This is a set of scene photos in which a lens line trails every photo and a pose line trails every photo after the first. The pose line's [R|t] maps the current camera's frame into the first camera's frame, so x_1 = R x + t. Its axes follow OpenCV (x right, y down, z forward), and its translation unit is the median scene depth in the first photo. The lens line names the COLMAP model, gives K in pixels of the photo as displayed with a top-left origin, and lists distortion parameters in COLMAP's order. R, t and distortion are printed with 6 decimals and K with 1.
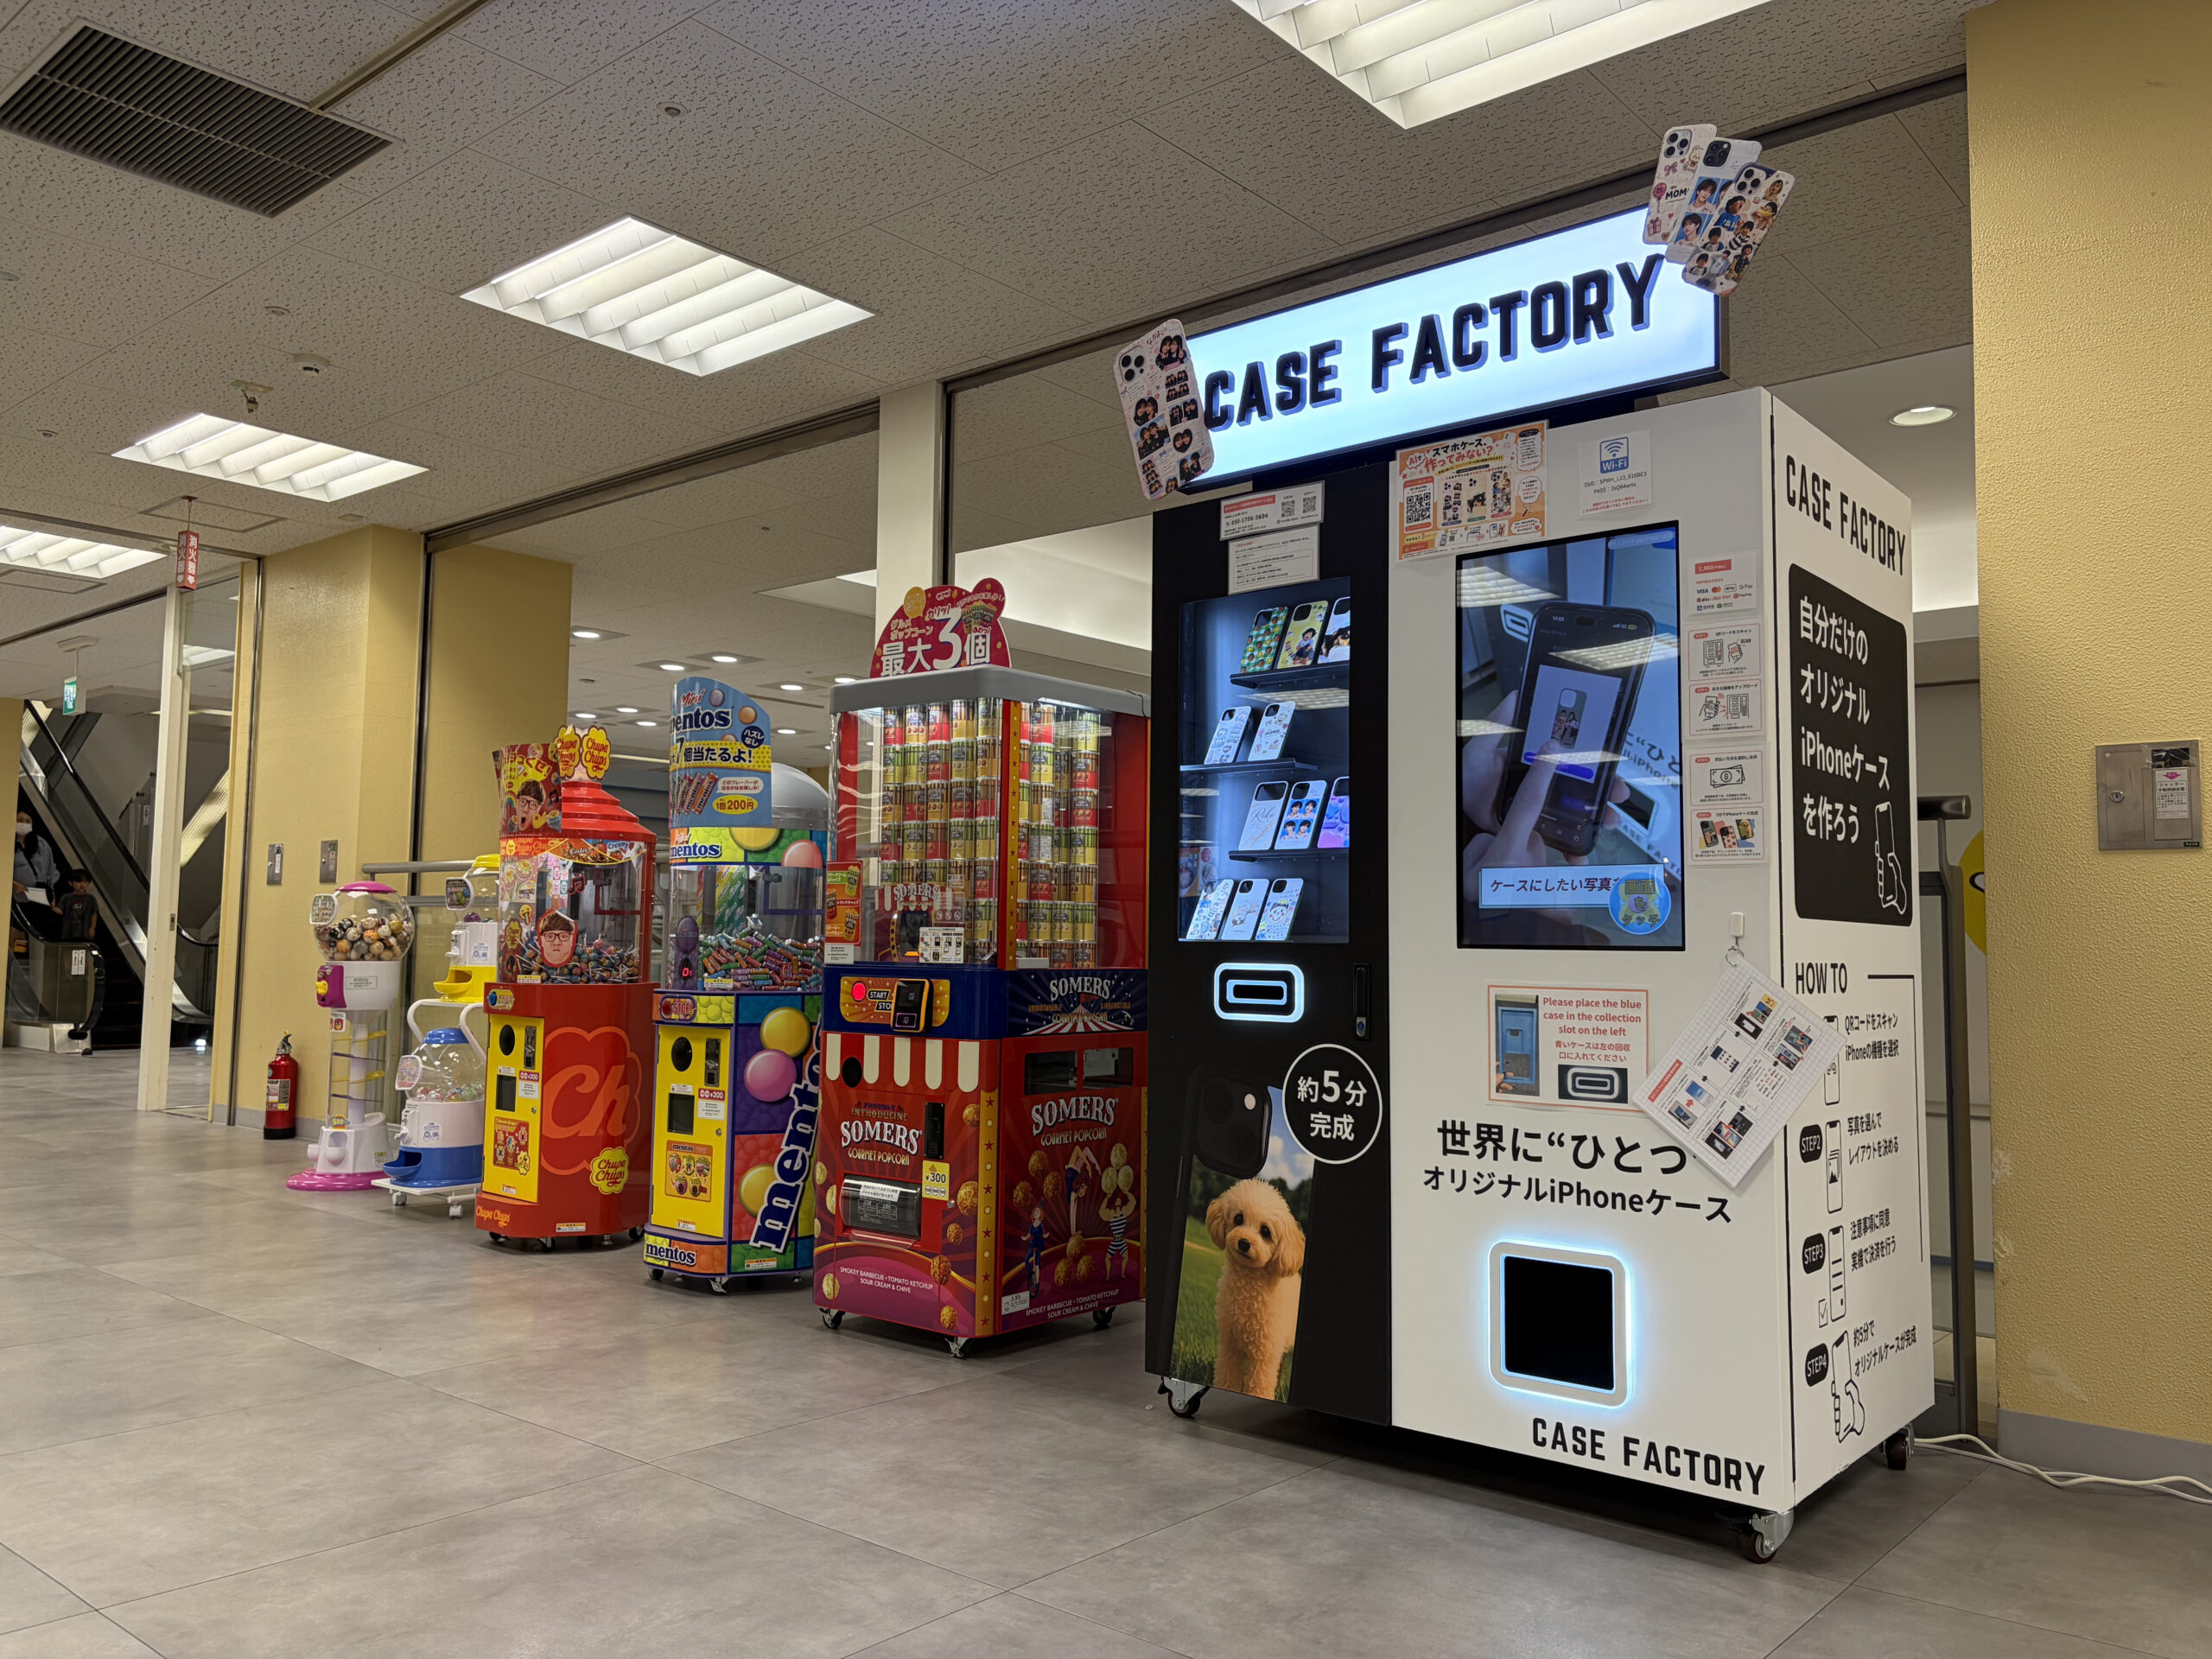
lens RADIAL K [[1670.3, 0, 1100.3], [0, 1670.3, 819.3], [0, 0, 1]] dist [0.027602, -0.013303]
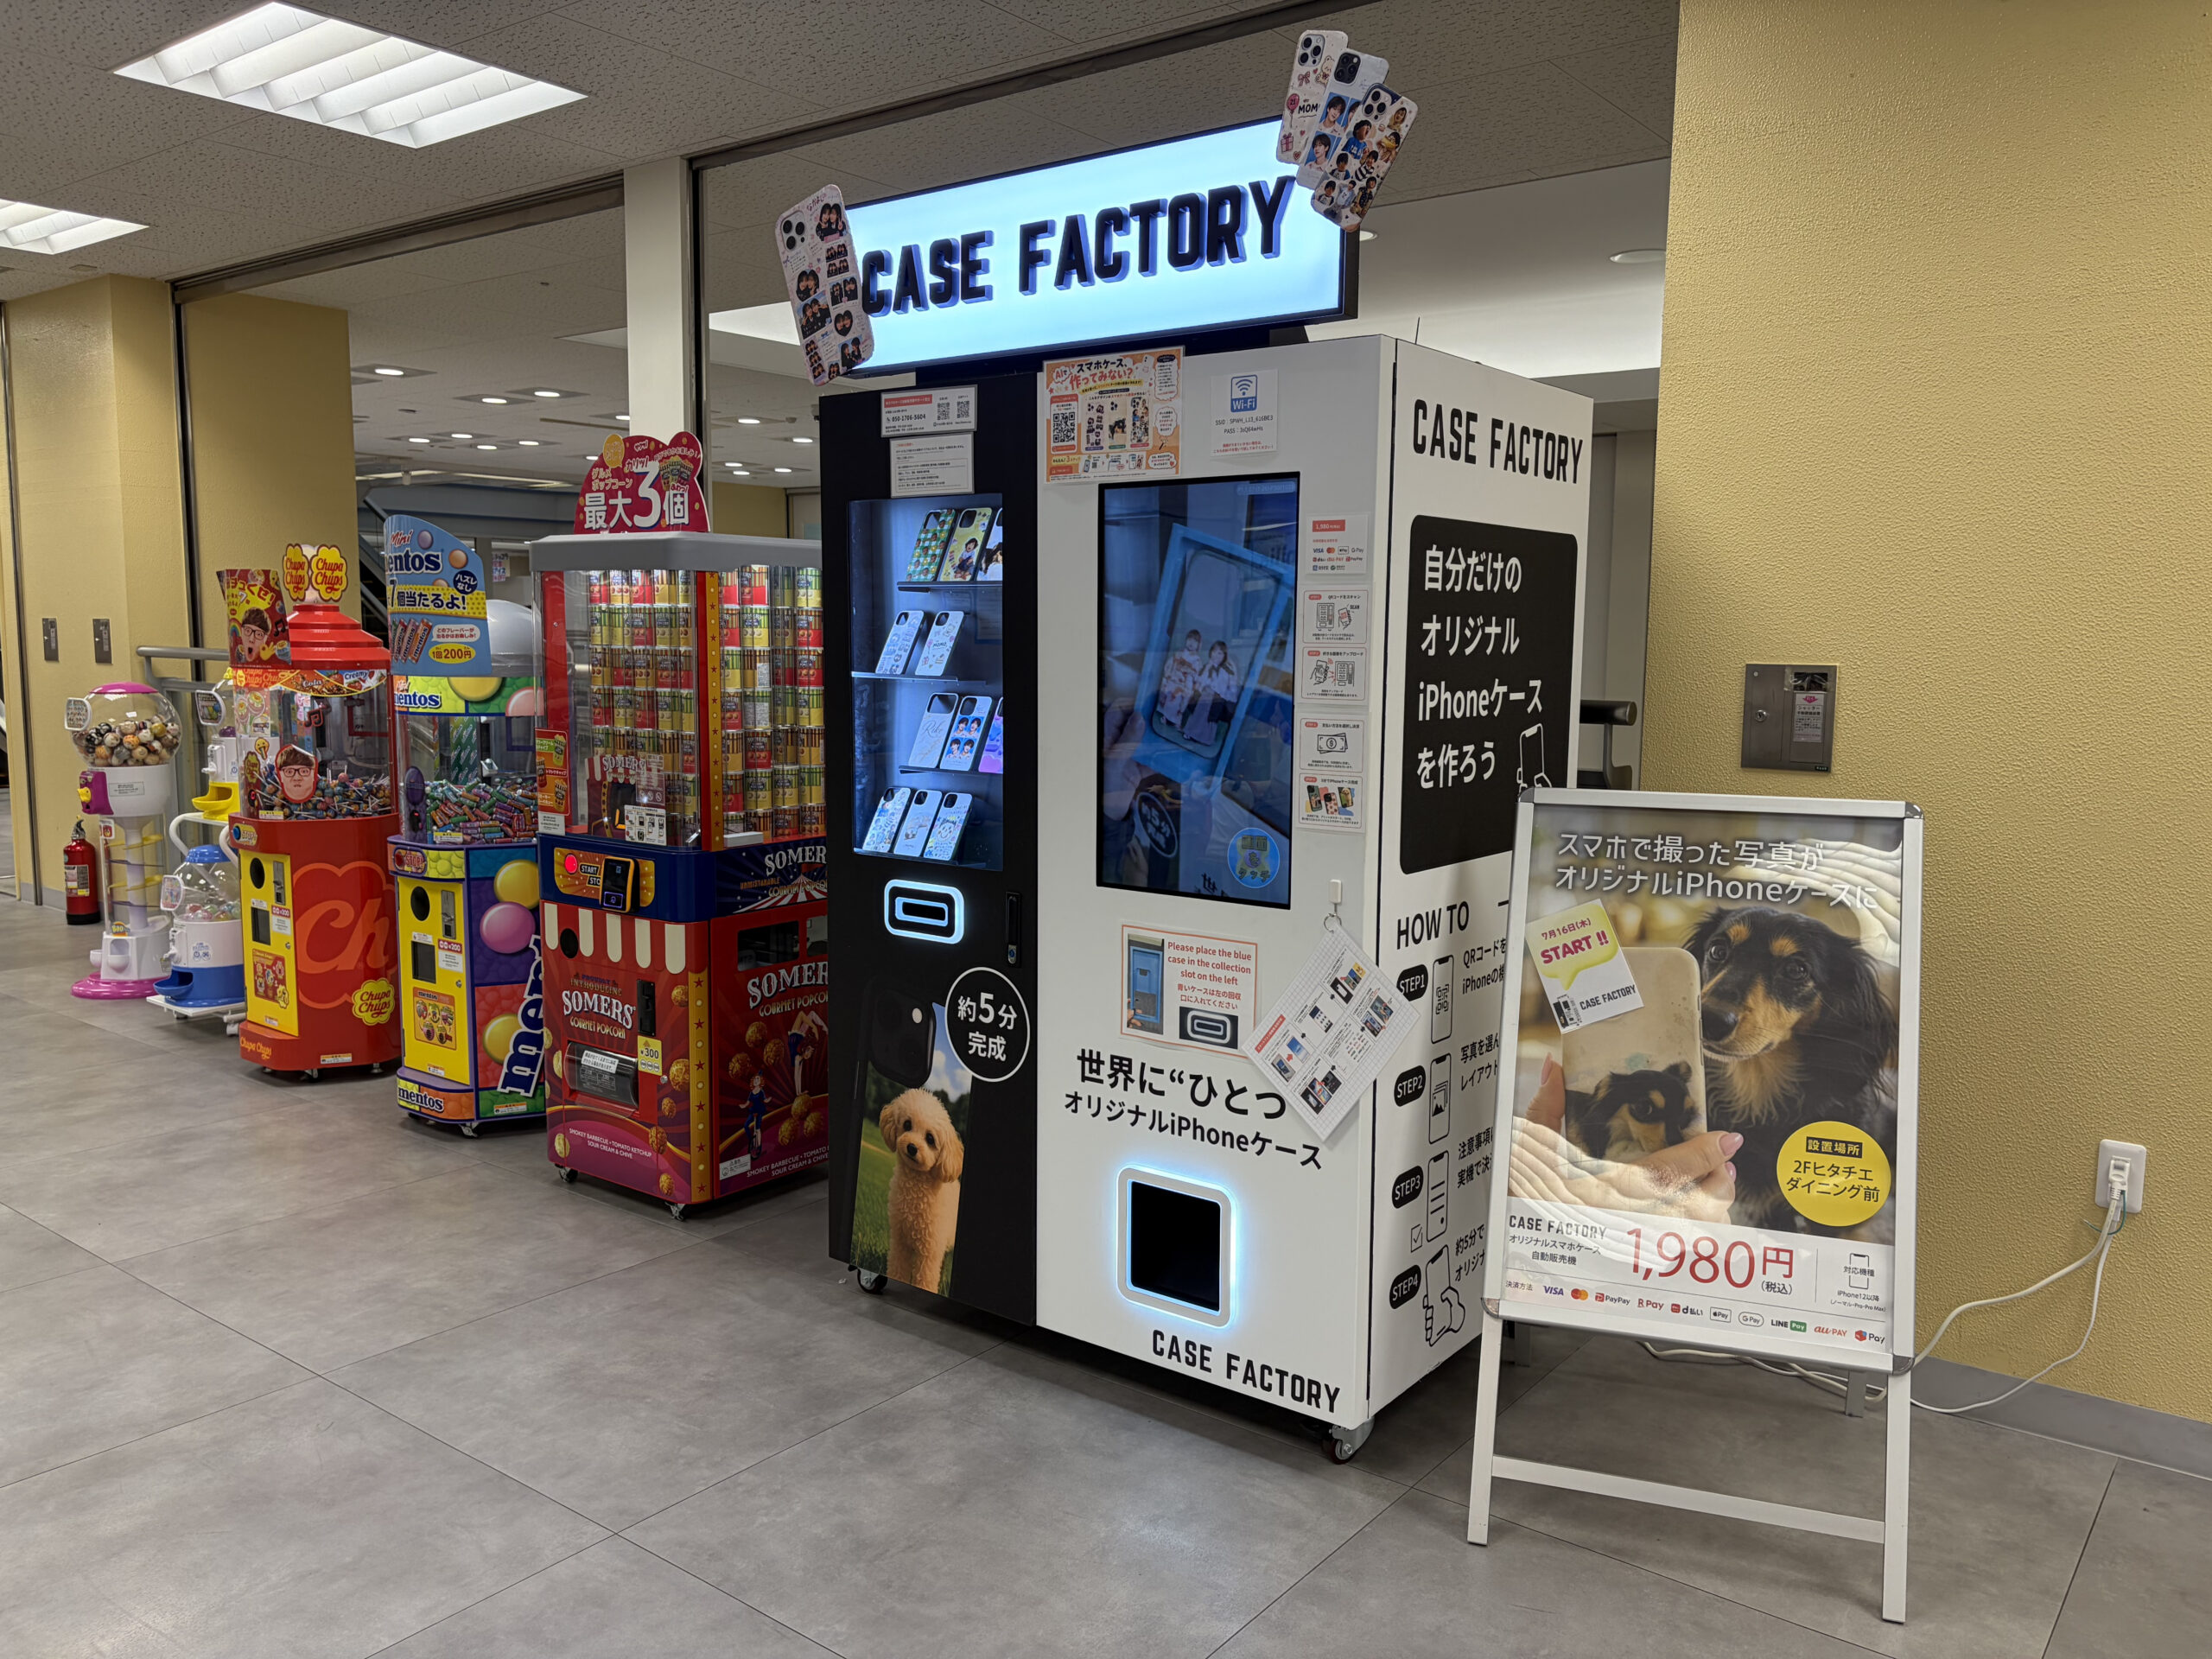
lens RADIAL K [[1673.8, 0, 1132.6], [0, 1673.8, 813.7], [0, 0, 1]] dist [0.022523, -0.009853]
pose [[0.998285, -0.010917, 0.057513, 0.168178], [-0.000177, 0.981890, 0.189453, -0.147815], [-0.058540, -0.189138, 0.980204, 0.020541]]
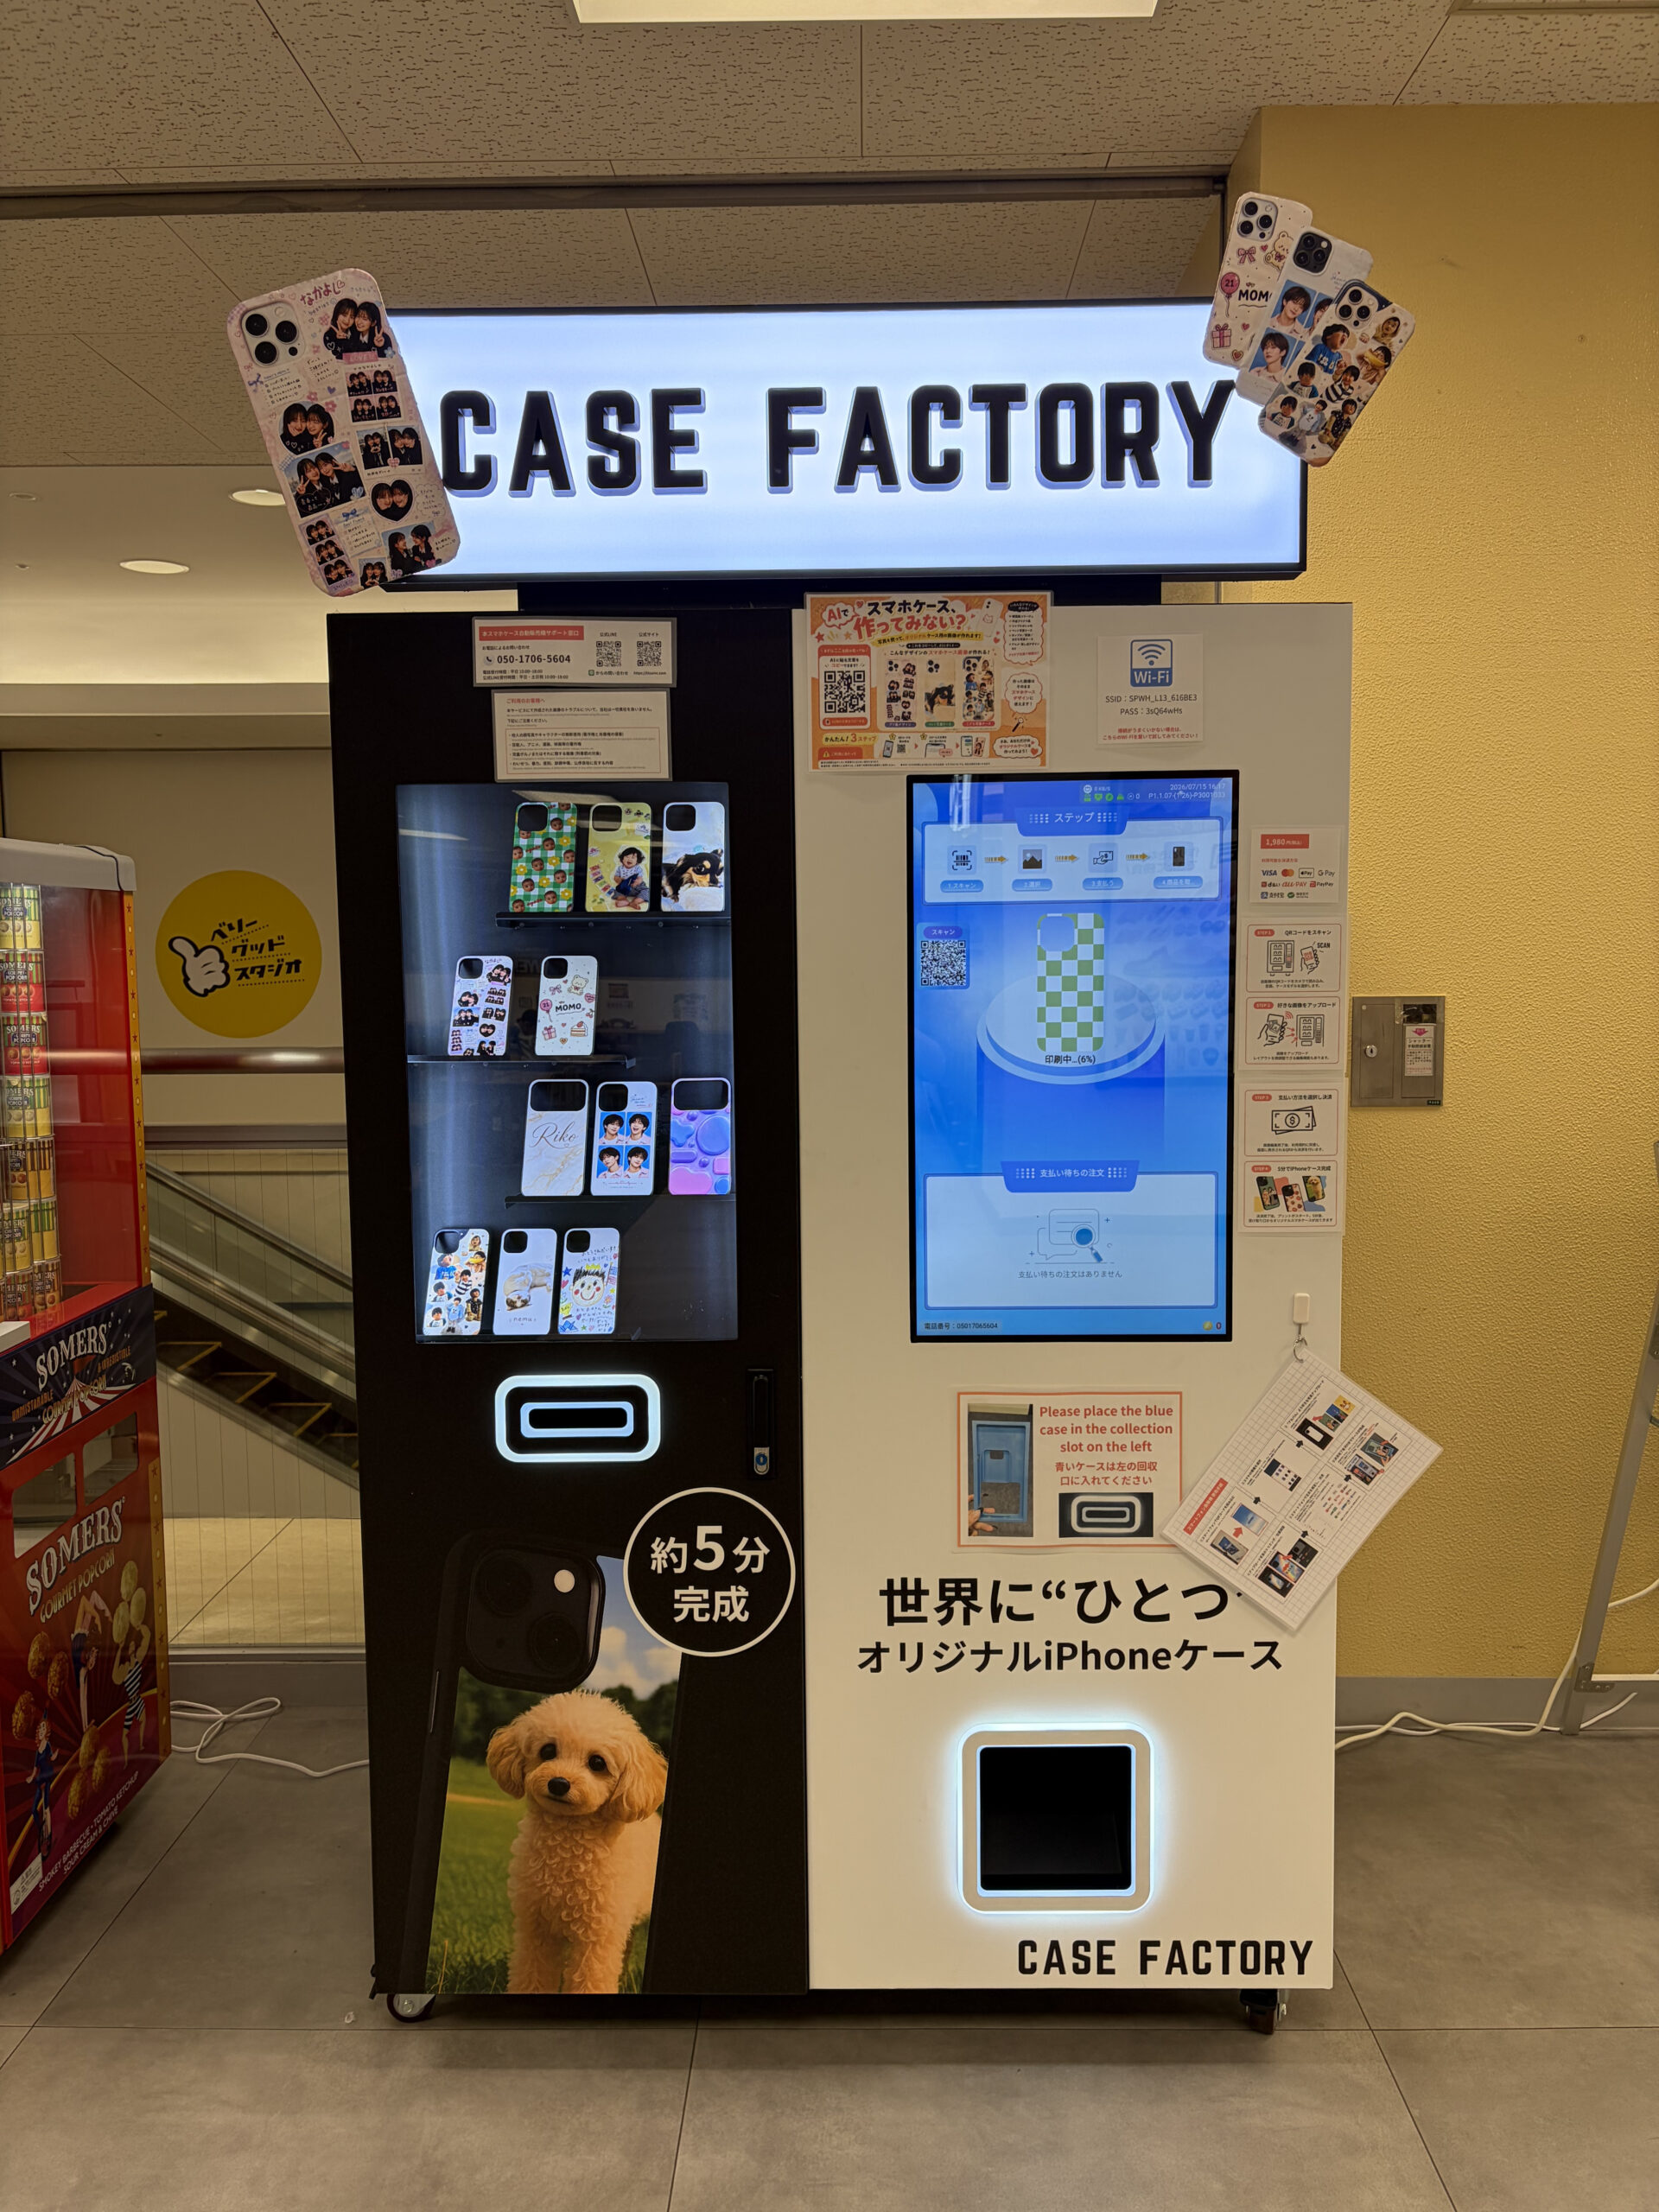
lens RADIAL K [[1670.3, 0, 836.3], [0, 1670.3, 1093.7], [0, 0, 1]] dist [0.027602, -0.013303]
pose [[0.768295, -0.076508, 0.635507, -0.239086], [-0.031766, 0.987051, 0.157233, -0.130507], [-0.639307, -0.140989, 0.755916, 0.472296]]
